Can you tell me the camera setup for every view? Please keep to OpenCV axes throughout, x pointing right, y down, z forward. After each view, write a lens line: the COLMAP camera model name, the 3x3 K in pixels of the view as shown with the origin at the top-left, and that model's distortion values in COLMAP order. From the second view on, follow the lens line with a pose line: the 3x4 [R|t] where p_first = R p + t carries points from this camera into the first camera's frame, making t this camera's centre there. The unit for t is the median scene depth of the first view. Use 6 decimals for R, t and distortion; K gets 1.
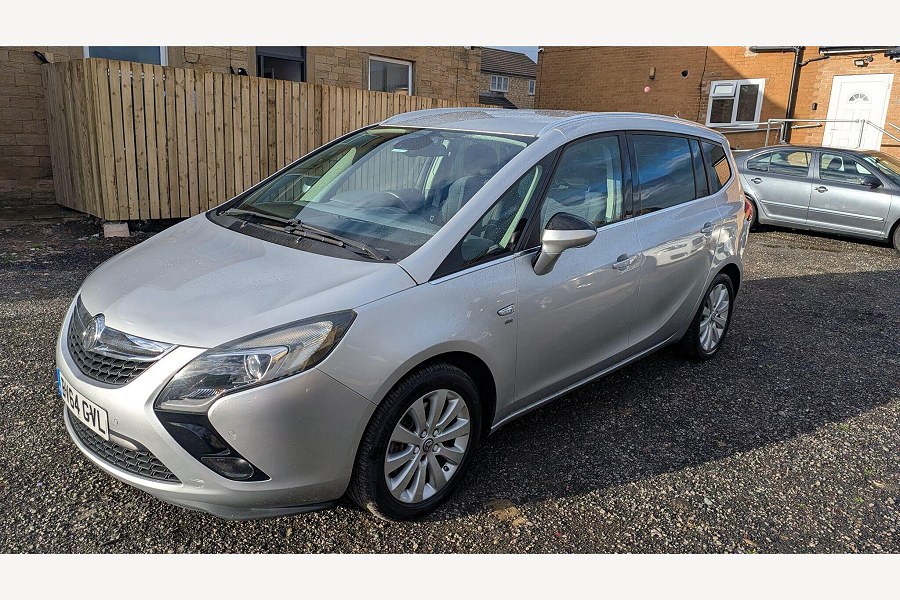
lens RADIAL K [[659.2, 0, 448.7], [0, 659.2, 299.8], [0, 0, 1]] dist [0.012483, -0.027503]
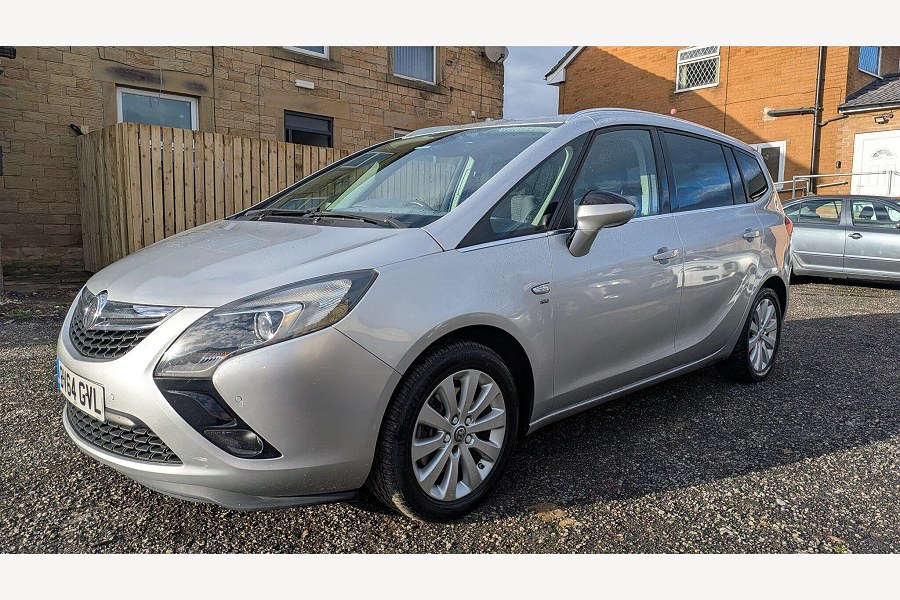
lens RADIAL K [[659.2, 0, 458.0], [0, 659.2, 303.5], [0, 0, 1]] dist [0.012483, -0.027503]
pose [[0.999201, -0.029392, -0.027094, -0.003831], [0.025638, 0.991210, -0.129791, 0.129069], [0.030671, 0.128993, 0.991171, 0.073626]]
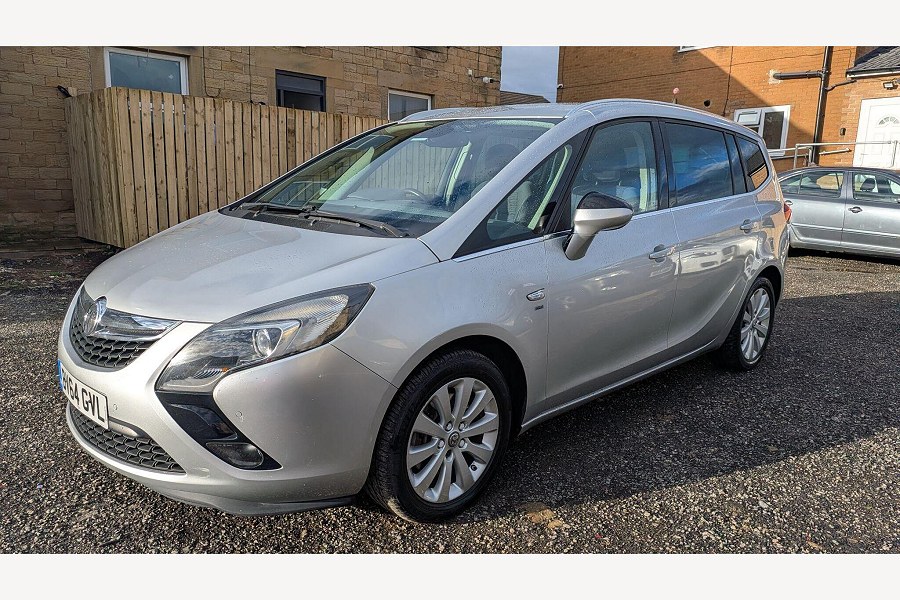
lens RADIAL K [[659.2, 0, 448.5], [0, 659.2, 321.3], [0, 0, 1]] dist [0.012483, -0.027503]
pose [[0.999359, -0.013945, -0.032964, -0.005099], [0.012705, 0.999215, -0.037520, 0.072833], [0.033461, 0.037077, 0.998752, 0.062641]]
